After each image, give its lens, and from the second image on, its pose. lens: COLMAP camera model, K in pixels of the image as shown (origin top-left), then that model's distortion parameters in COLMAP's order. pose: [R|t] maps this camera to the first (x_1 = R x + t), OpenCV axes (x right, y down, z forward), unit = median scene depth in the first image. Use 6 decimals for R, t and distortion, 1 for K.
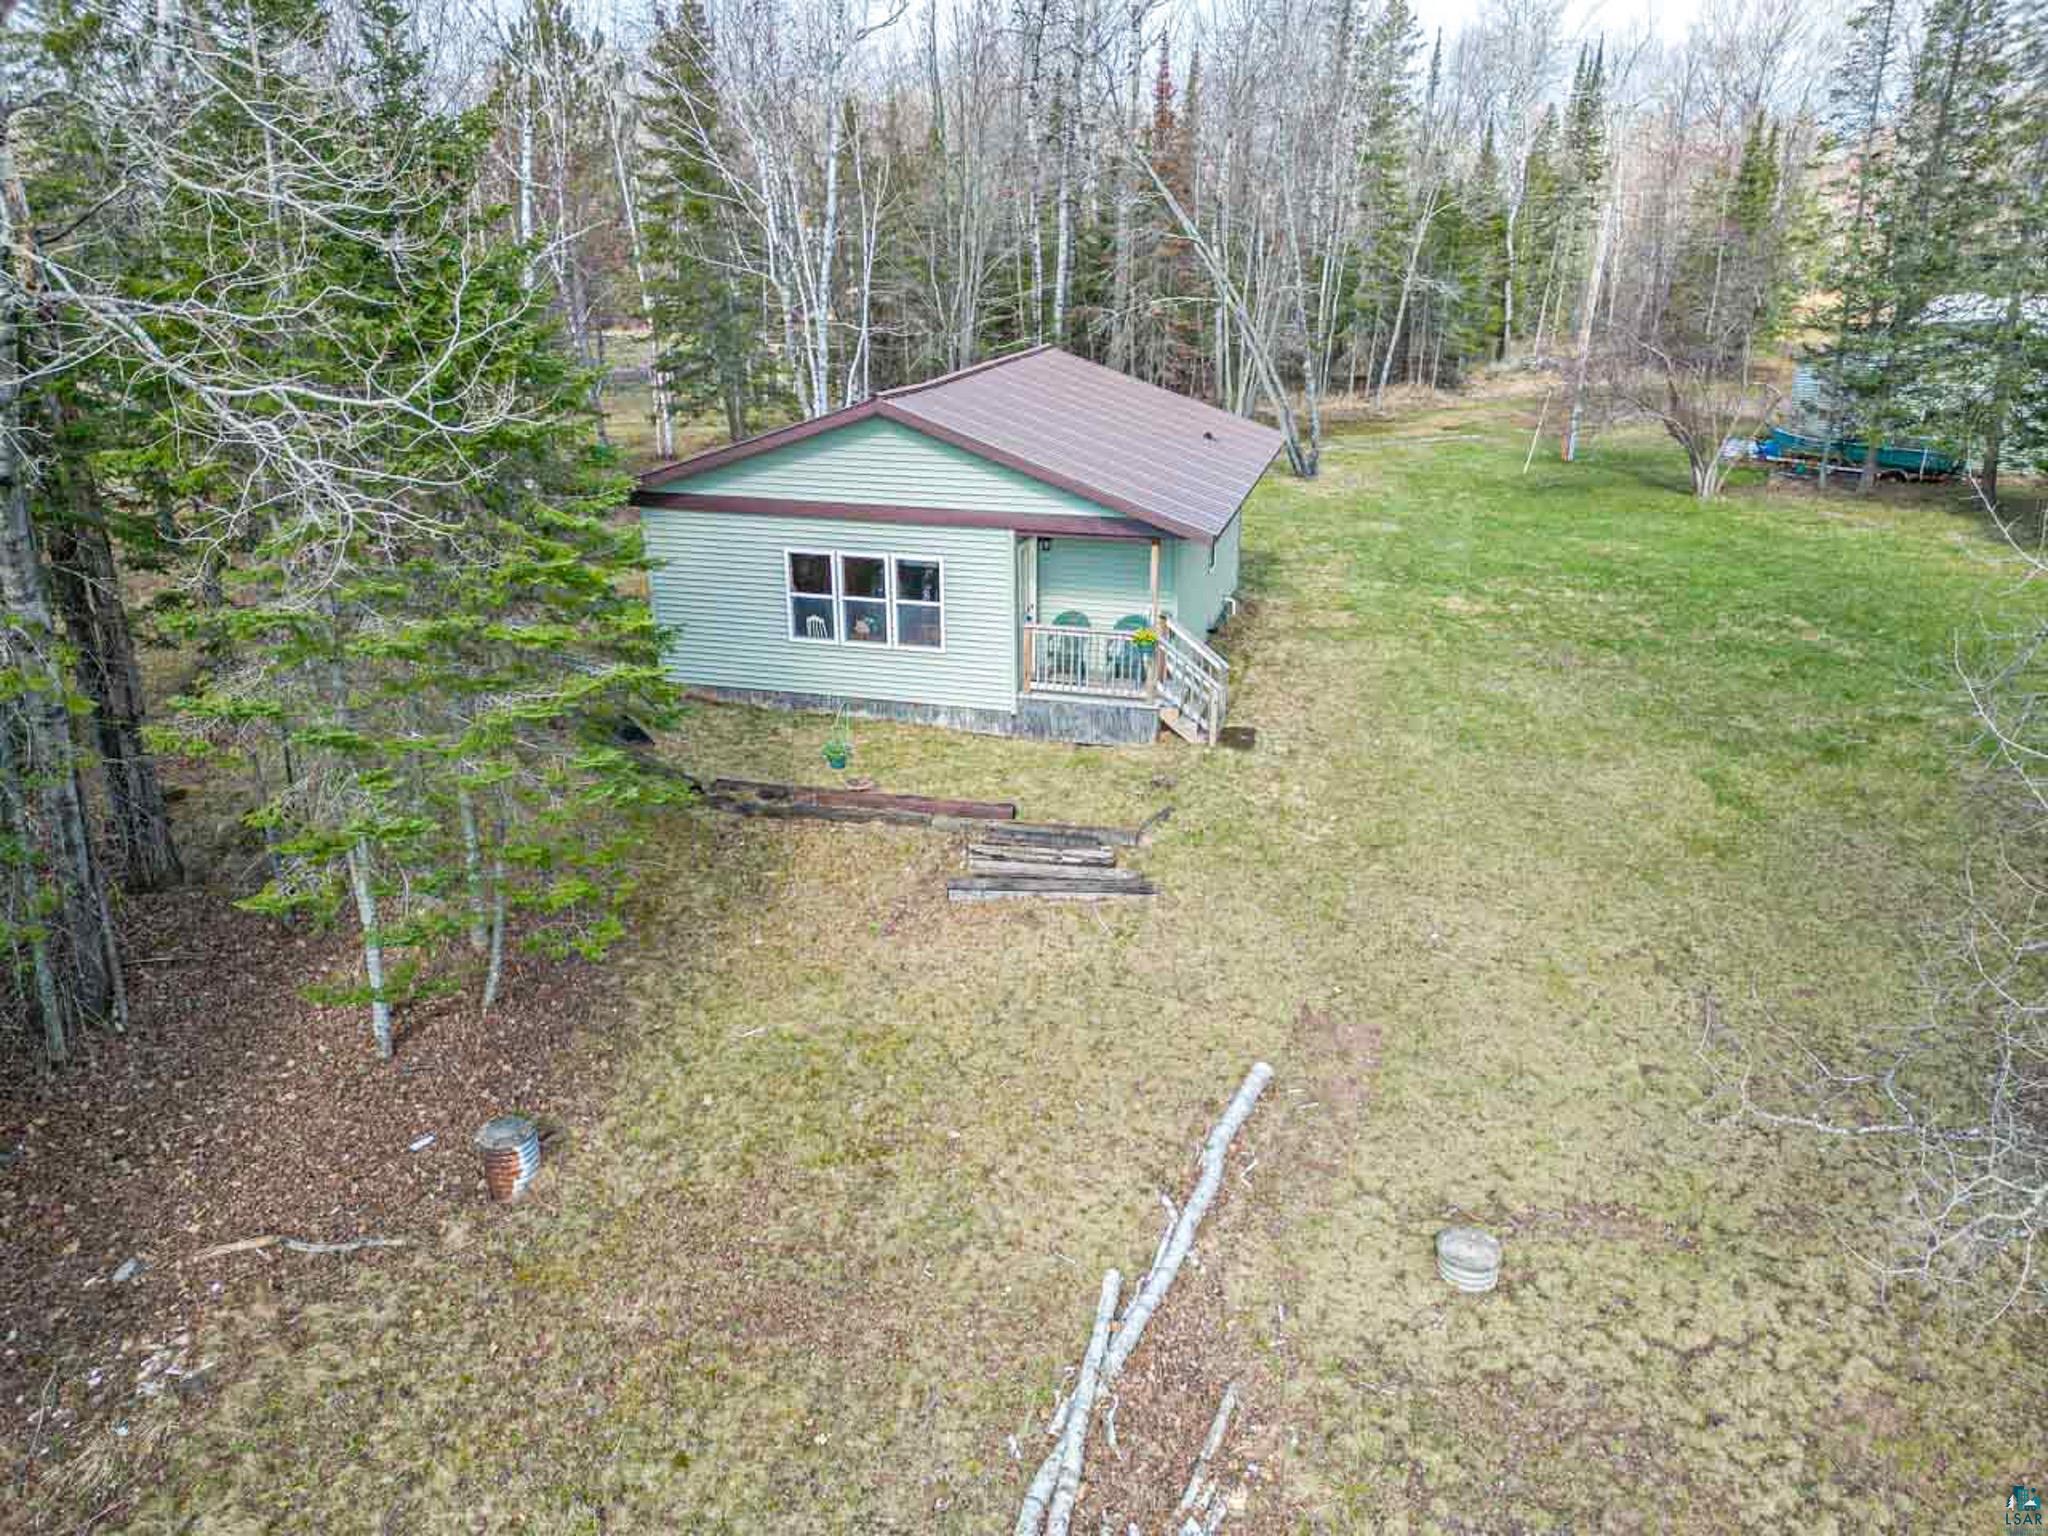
lens RADIAL K [[1403.2, 0, 1018.7], [0, 1403.2, 773.9], [0, 0, 1]] dist [0.039115, -0.031273]
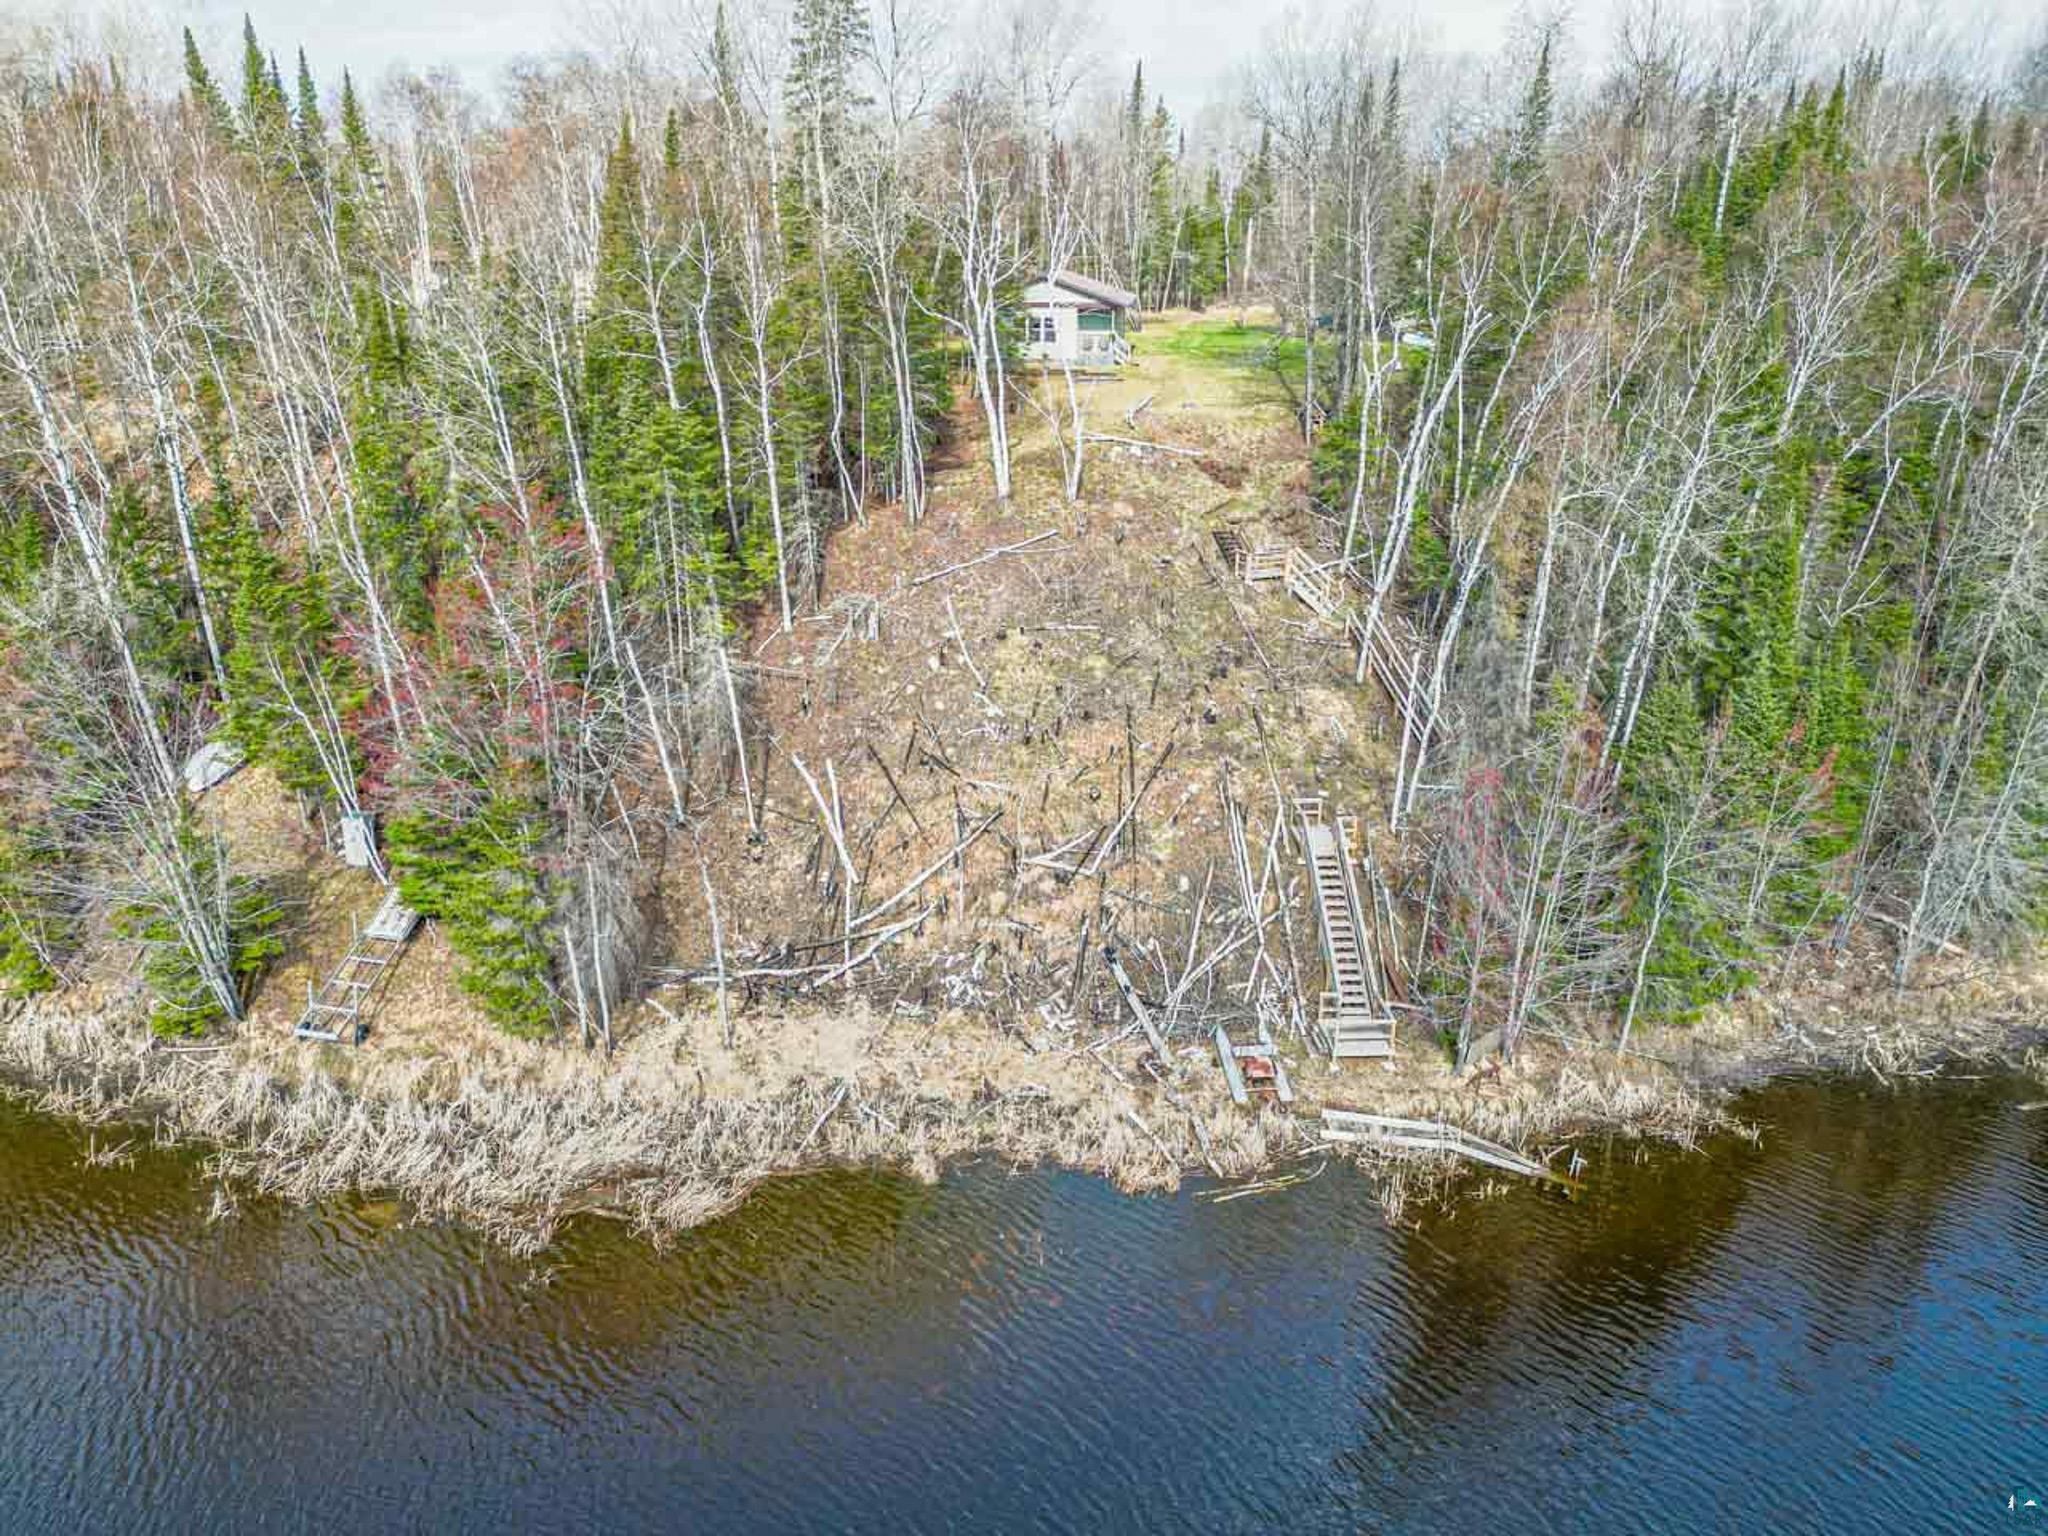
lens RADIAL K [[1342.1, 0, 1023.6], [0, 1342.1, 776.0], [0, 0, 1]] dist [0.028421, -0.005714]
pose [[0.988706, -0.050476, 0.141110, -0.251574], [0.047367, 0.998557, 0.025305, 0.344848], [-0.142183, -0.018335, 0.989671, -0.911309]]
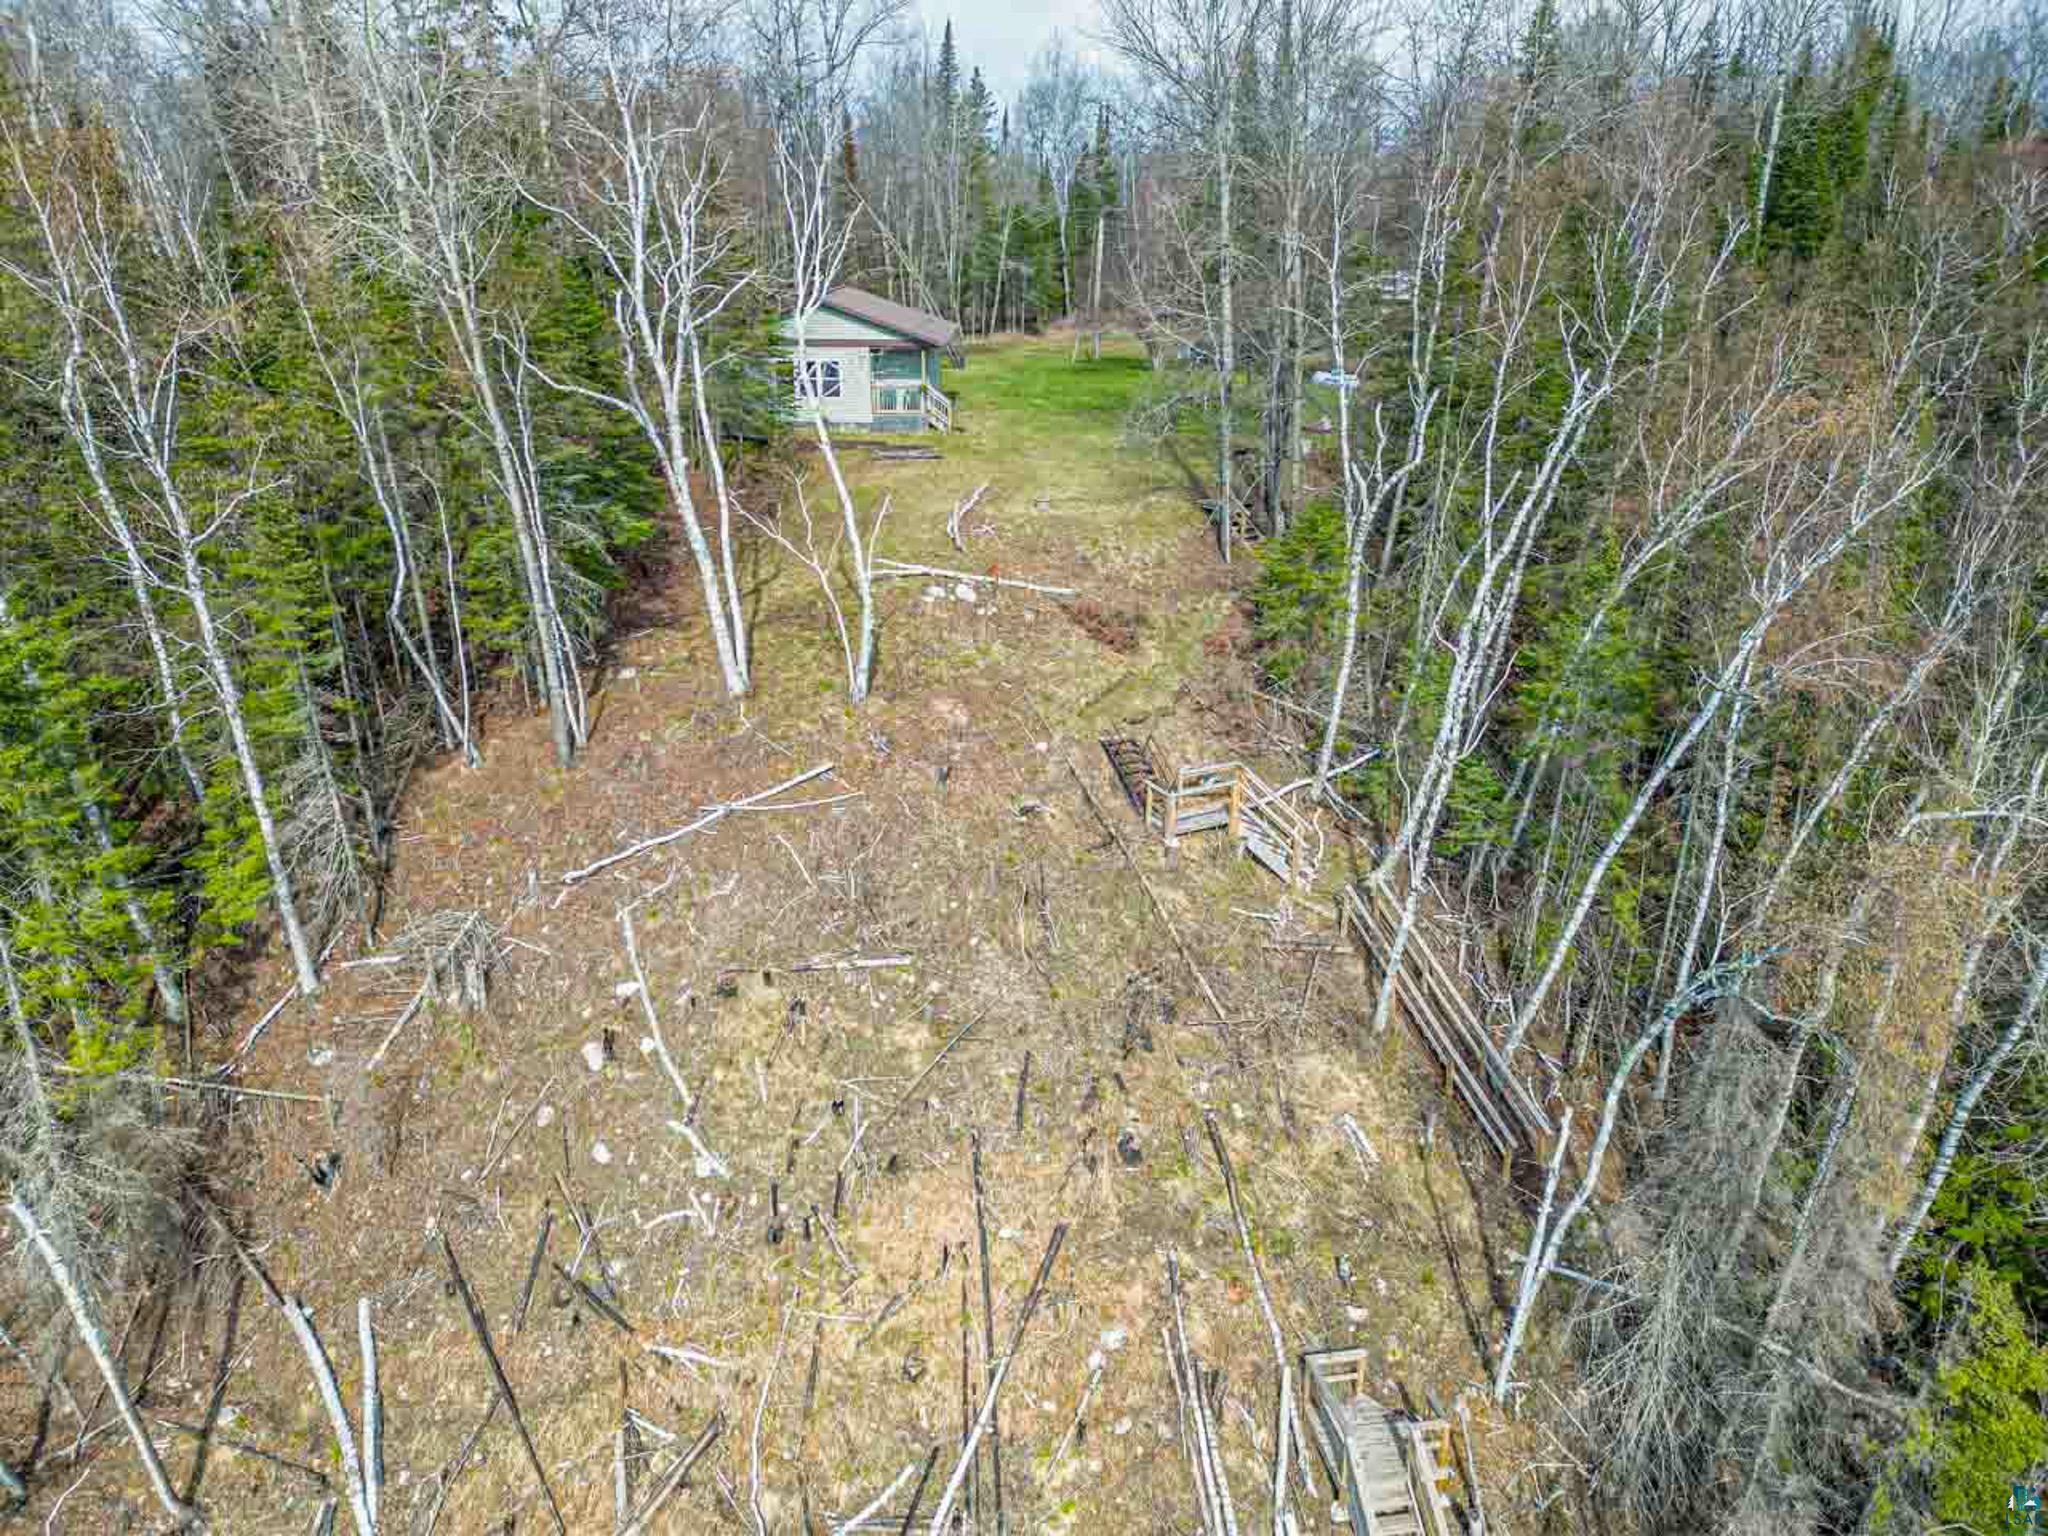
lens RADIAL K [[1403.2, 0, 1038.8], [0, 1403.2, 757.9], [0, 0, 1]] dist [0.039115, -0.031273]
pose [[0.959834, -0.085207, 0.267319, -0.159085], [0.086721, 0.996214, 0.006158, 0.203827], [-0.266832, 0.017271, 0.963588, -0.543510]]
